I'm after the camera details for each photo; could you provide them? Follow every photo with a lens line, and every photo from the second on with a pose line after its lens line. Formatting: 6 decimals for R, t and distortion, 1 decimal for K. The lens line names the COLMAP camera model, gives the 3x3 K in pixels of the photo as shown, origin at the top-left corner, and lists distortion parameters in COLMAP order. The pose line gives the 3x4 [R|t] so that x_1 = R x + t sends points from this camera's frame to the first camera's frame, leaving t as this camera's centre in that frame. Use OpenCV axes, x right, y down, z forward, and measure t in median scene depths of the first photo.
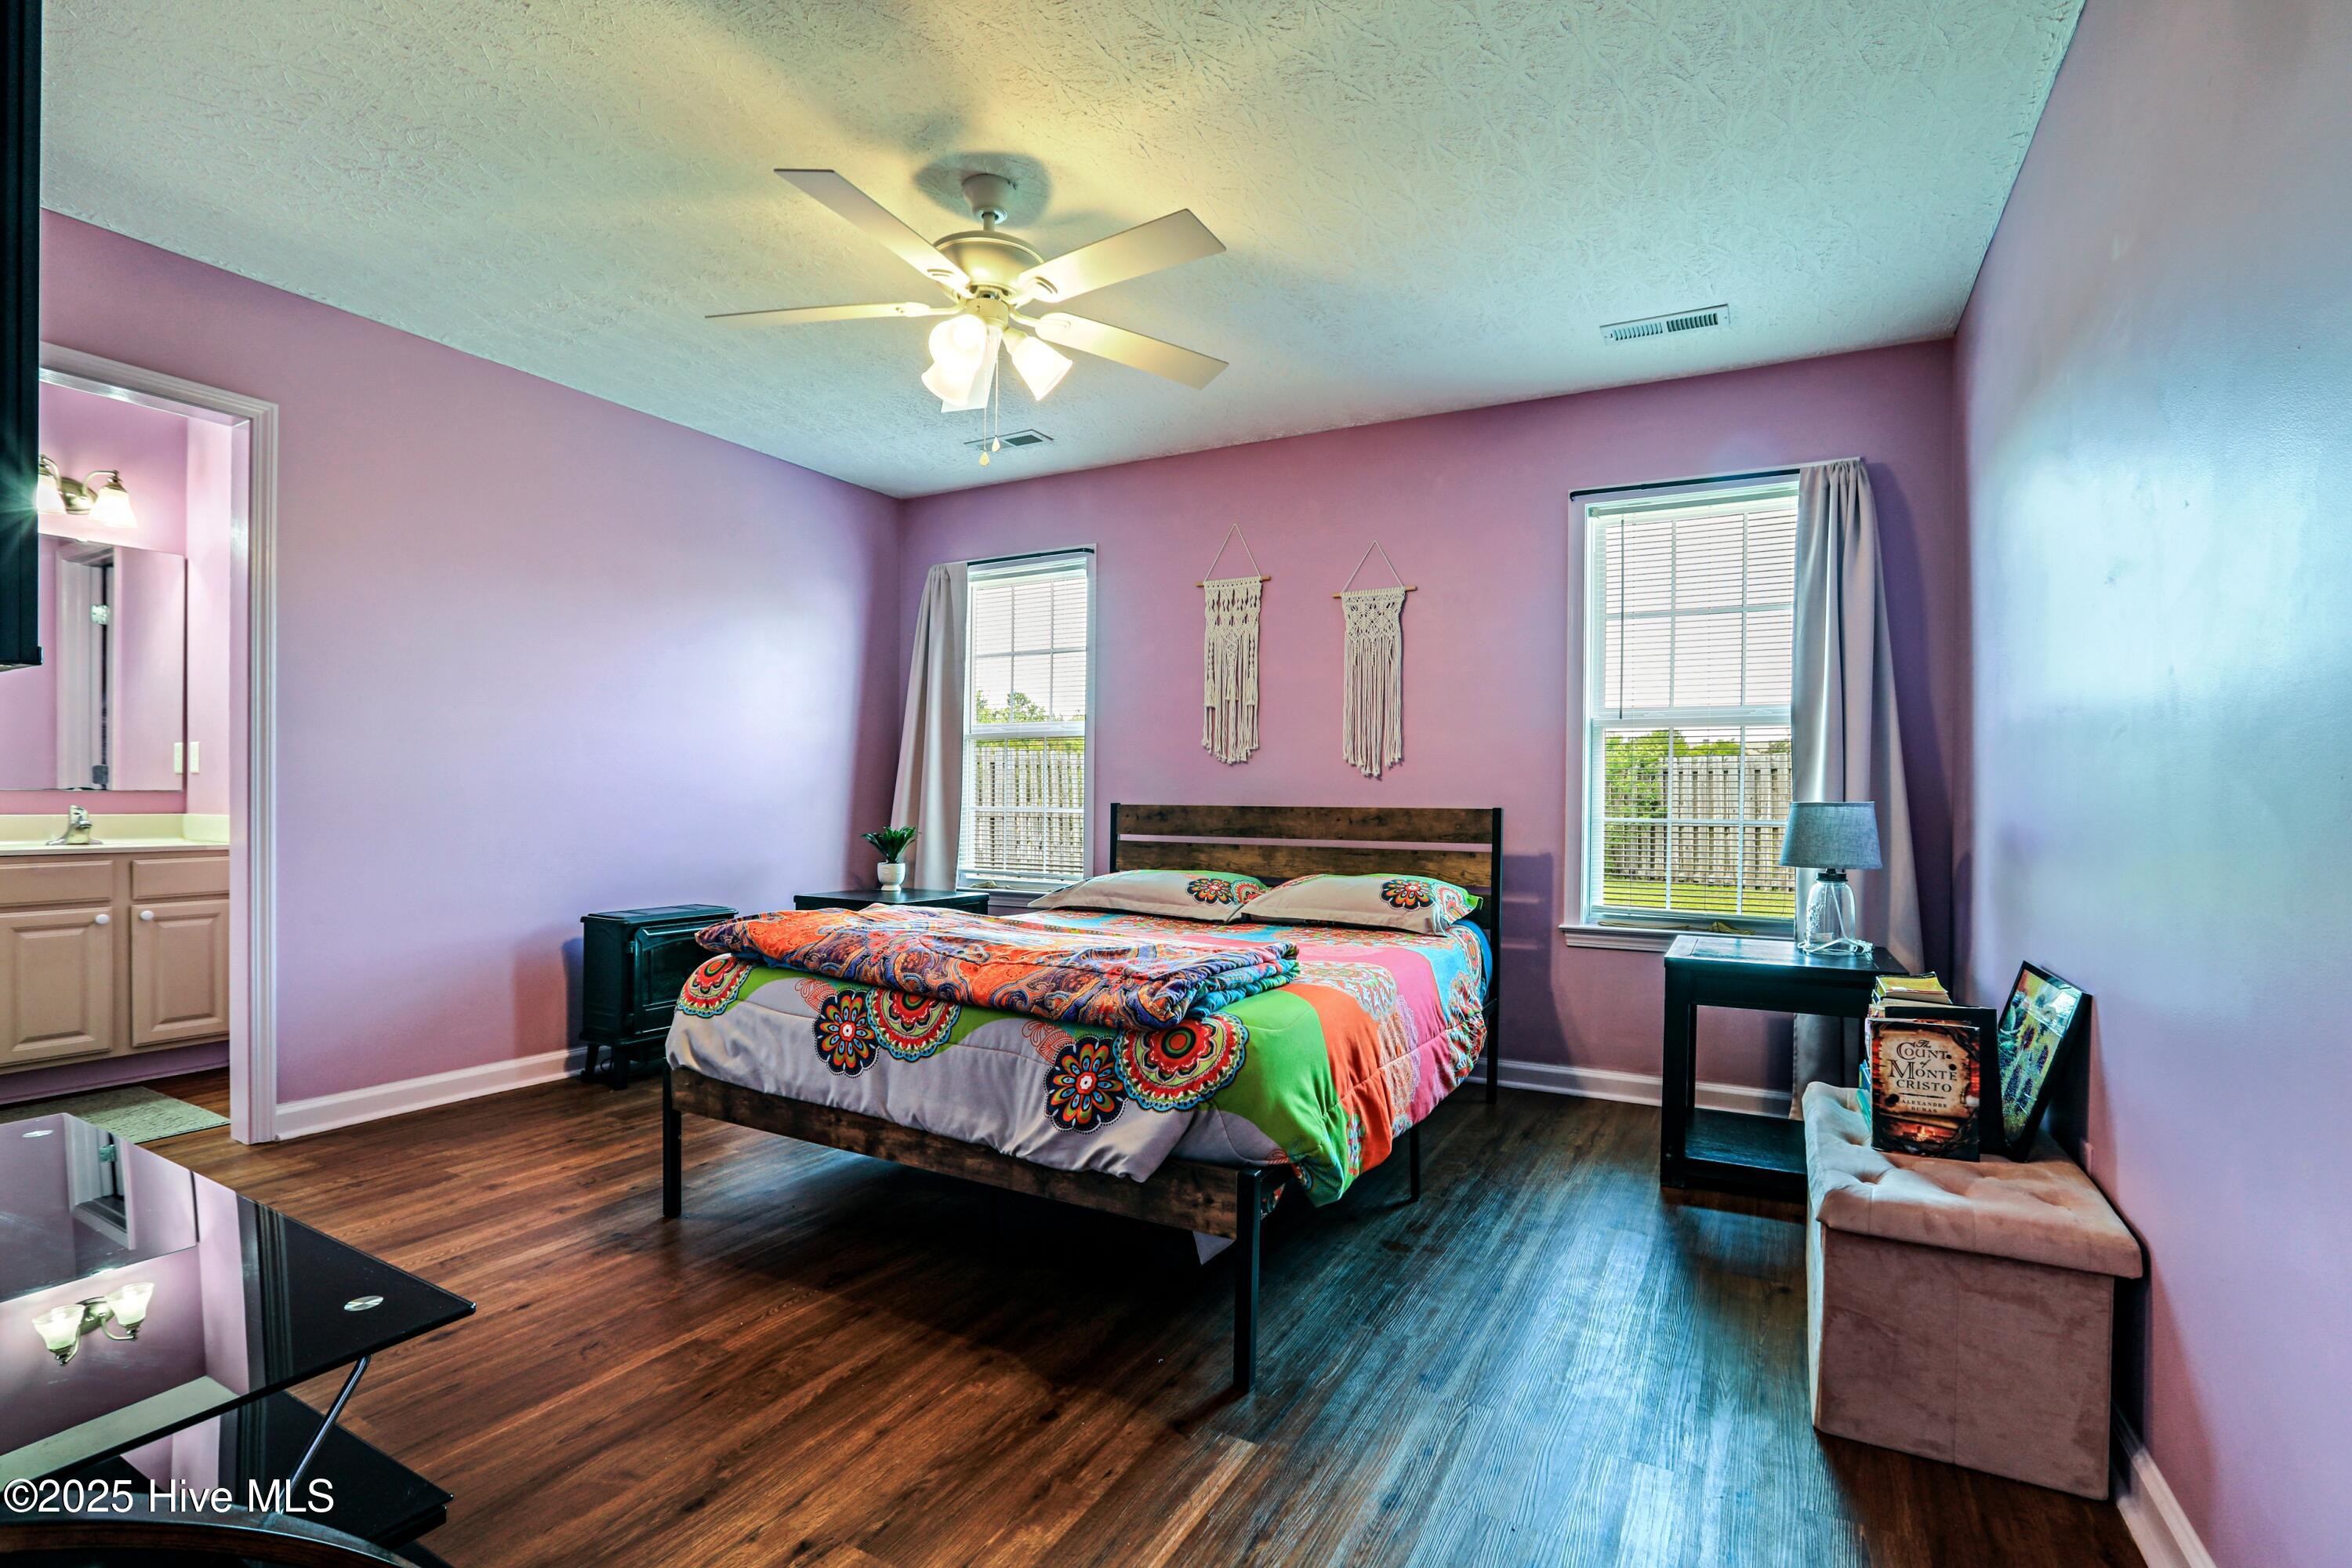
lens RADIAL K [[1102.1, 0, 1169.0], [0, 1102.1, 821.9], [0, 0, 1]] dist [-0.039930, 0.000421]
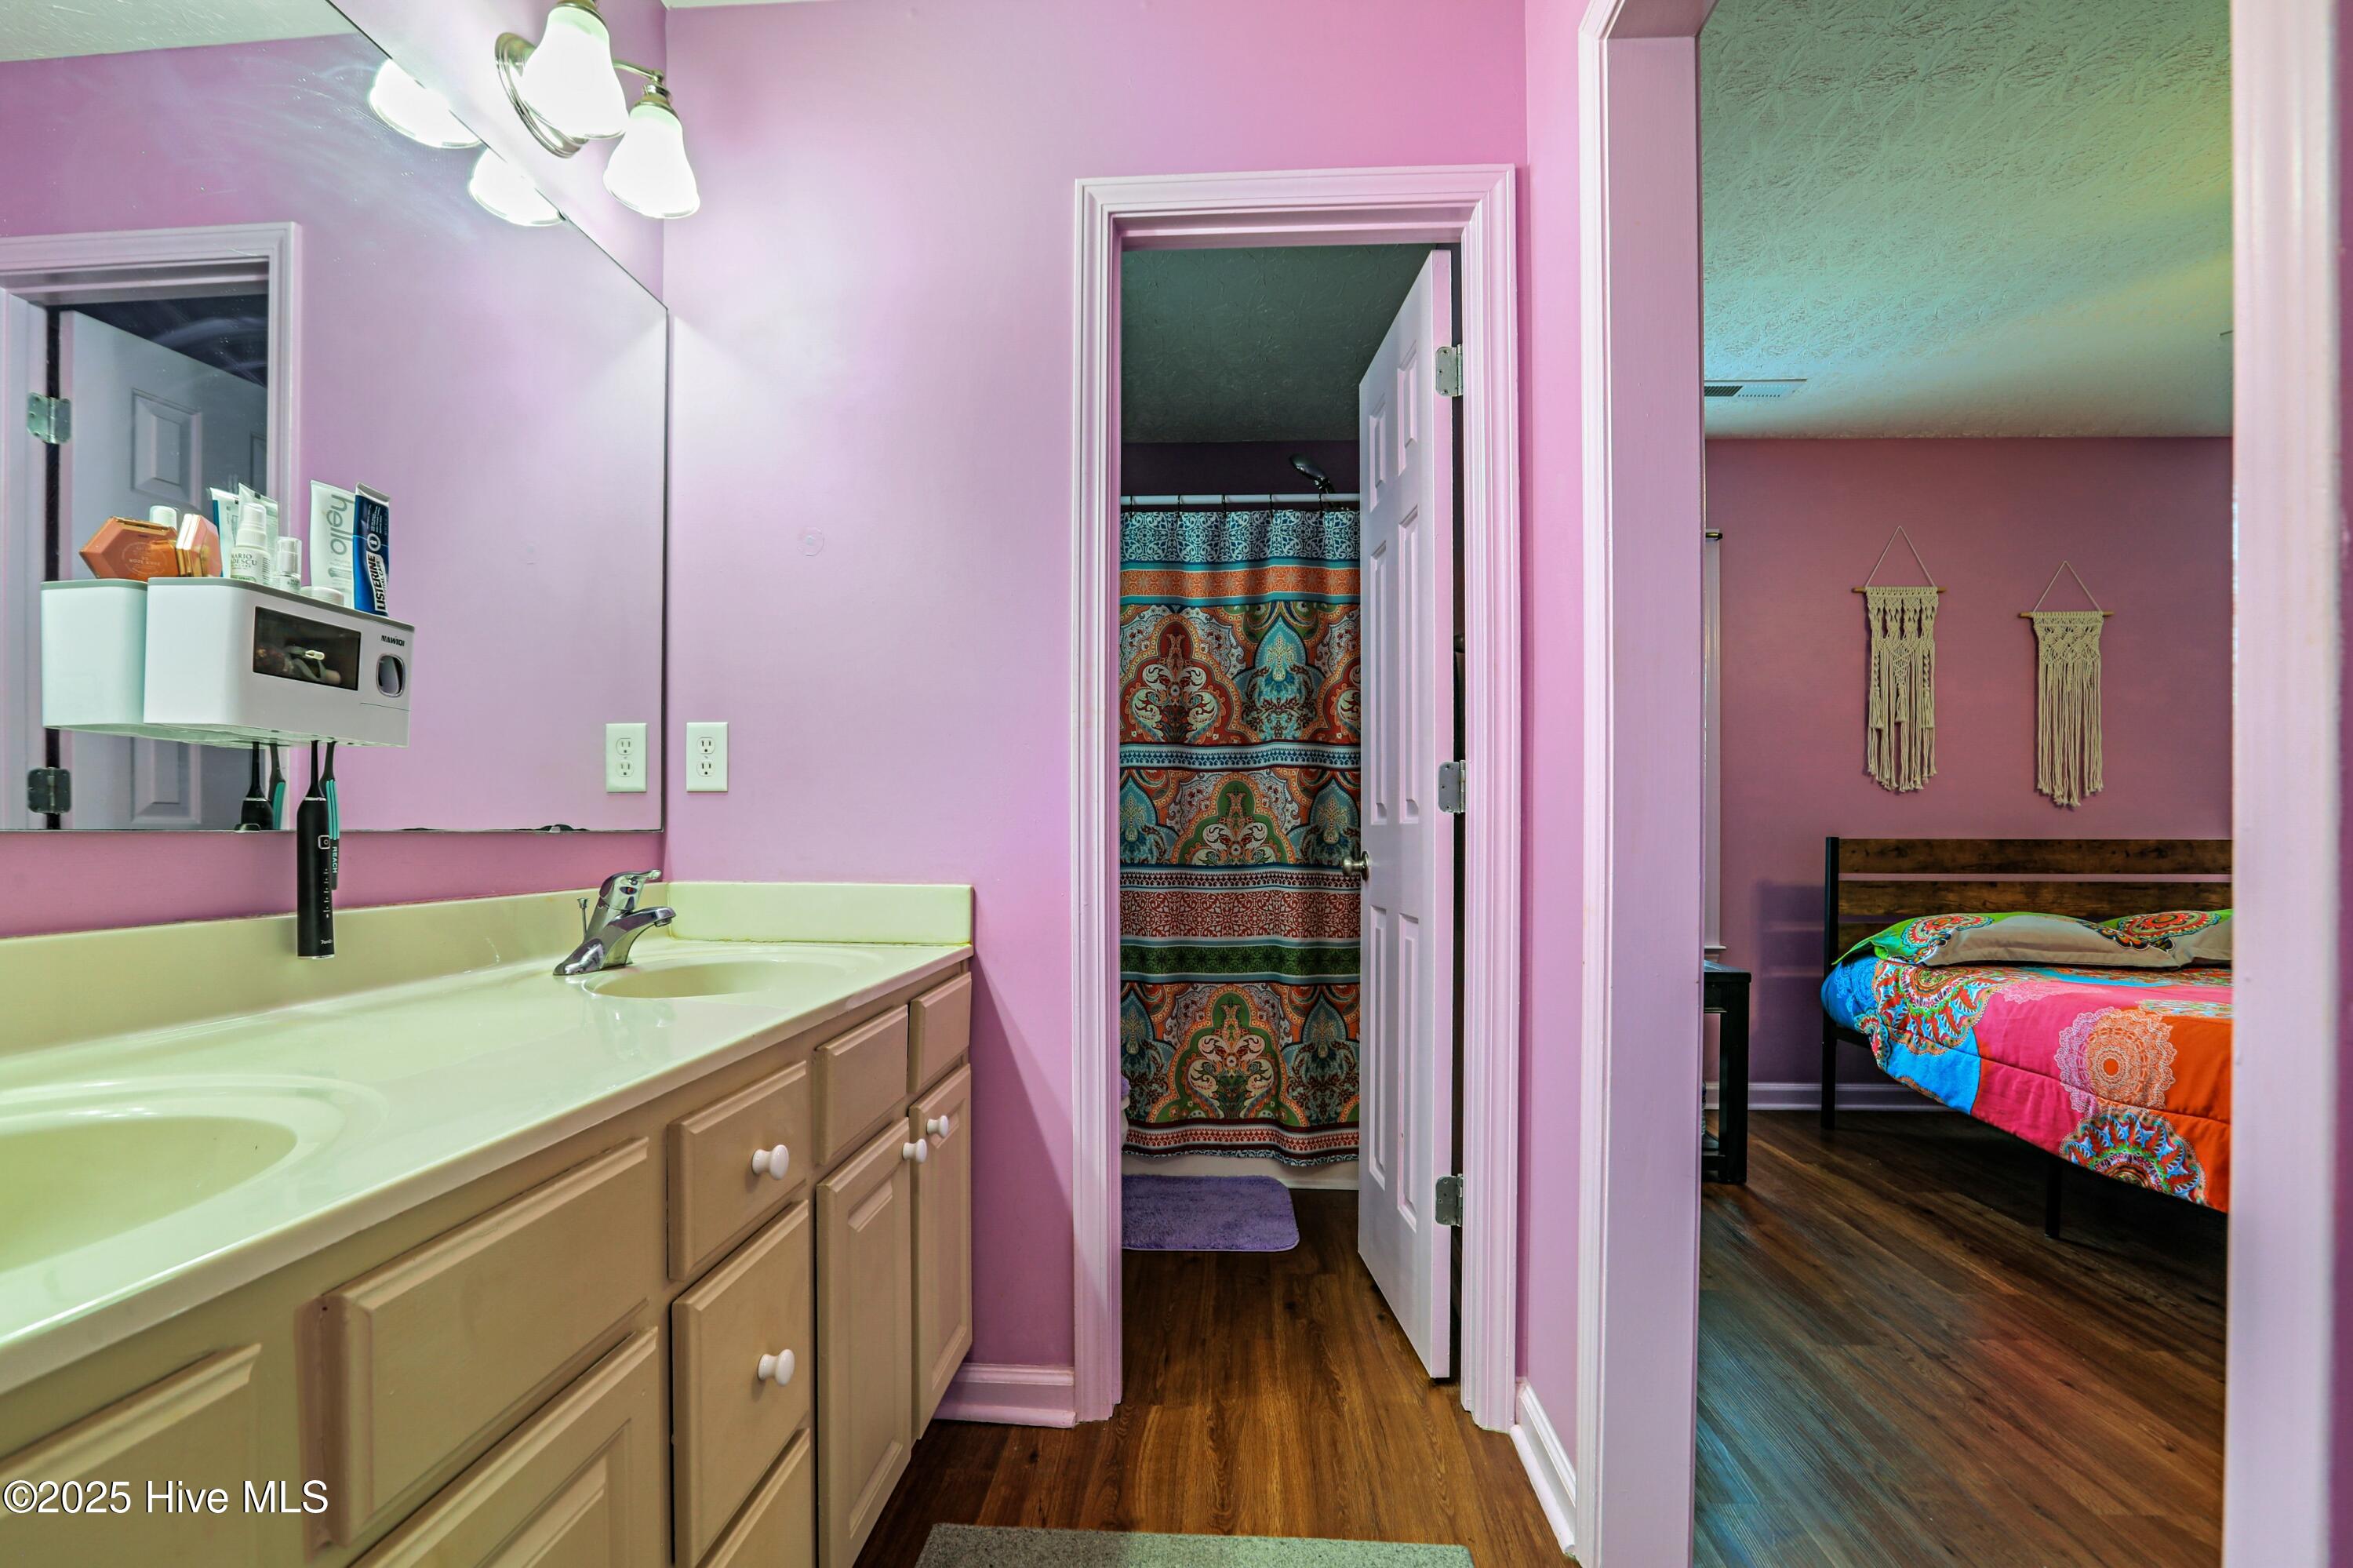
lens RADIAL K [[1092.7, 0, 1169.5], [0, 1092.7, 836.3], [0, 0, 1]] dist [-0.037831, 0.011291]
pose [[0.905324, -0.010042, 0.424602, -0.975125], [0.015339, 0.999841, -0.009058, -0.020046], [-0.424444, 0.014713, 0.905335, 0.519341]]
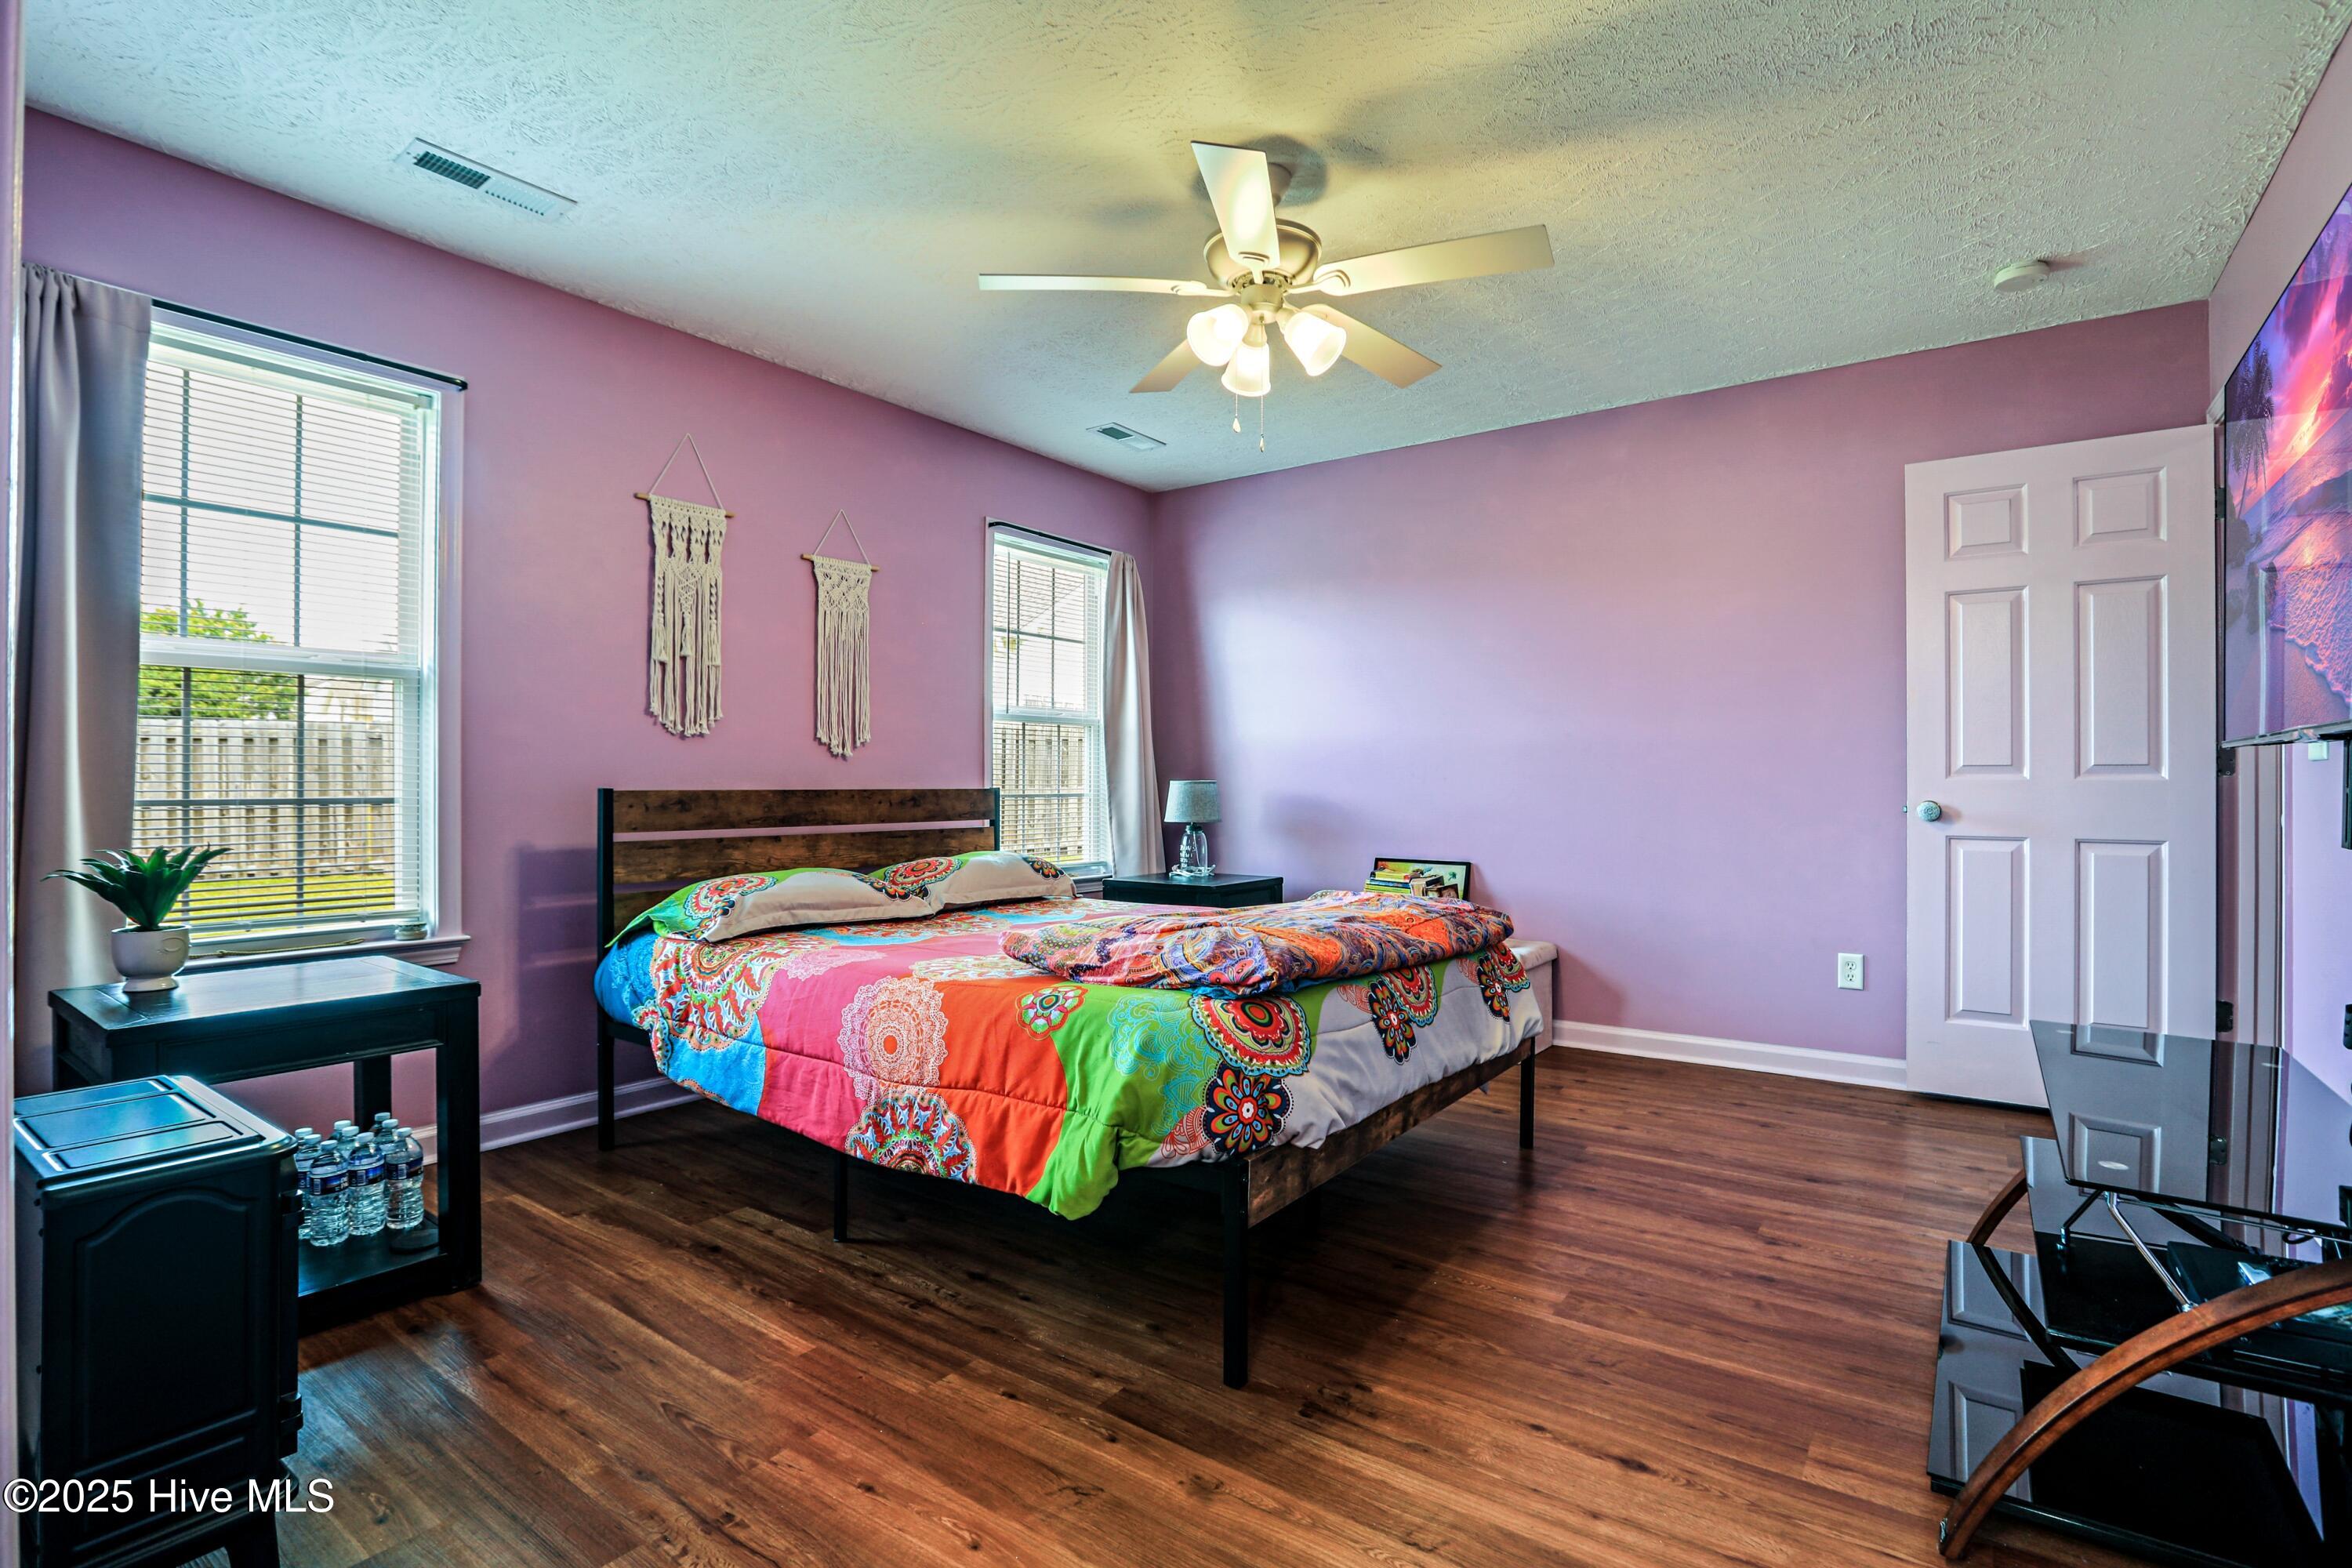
lens RADIAL K [[1101.7, 0, 1202.2], [0, 1101.7, 786.2], [0, 0, 1]] dist [-0.073113, 0.040478]
pose [[0.109583, -0.013031, 0.993892, -0.764438], [0.018842, 0.999762, 0.011031, -0.021258], [-0.993799, 0.017518, 0.109803, 0.623843]]
